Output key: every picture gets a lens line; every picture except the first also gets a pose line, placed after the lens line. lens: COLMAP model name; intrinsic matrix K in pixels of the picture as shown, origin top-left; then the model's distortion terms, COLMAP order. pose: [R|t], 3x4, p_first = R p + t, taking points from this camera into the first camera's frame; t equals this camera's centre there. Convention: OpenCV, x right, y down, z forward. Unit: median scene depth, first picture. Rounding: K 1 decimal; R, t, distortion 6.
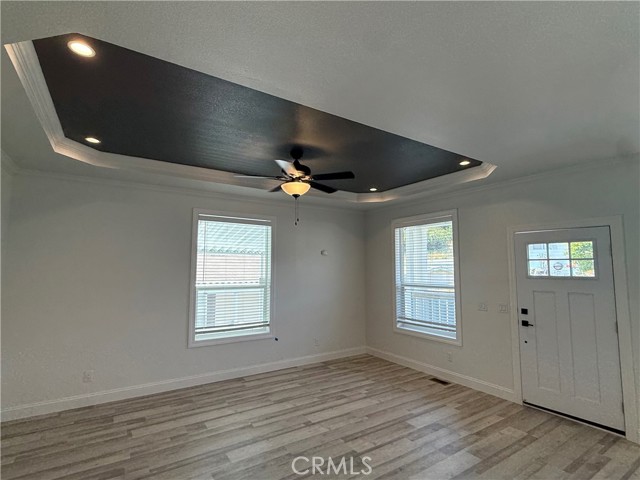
lens RADIAL K [[323.2, 0, 321.8], [0, 323.2, 241.5], [0, 0, 1]] dist [-0.001771, -0.000861]
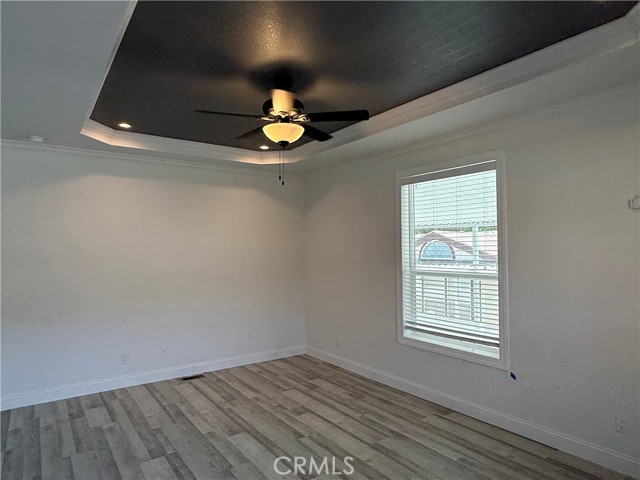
lens RADIAL K [[398.4, 0, 318.9], [0, 398.4, 241.2], [0, 0, 1]] dist [0.001972, -0.001058]
pose [[0.038914, -0.022097, -0.998998, 0.678085], [0.087080, 0.996027, -0.018639, 0.082446], [0.995441, -0.086268, 0.040684, 0.879192]]
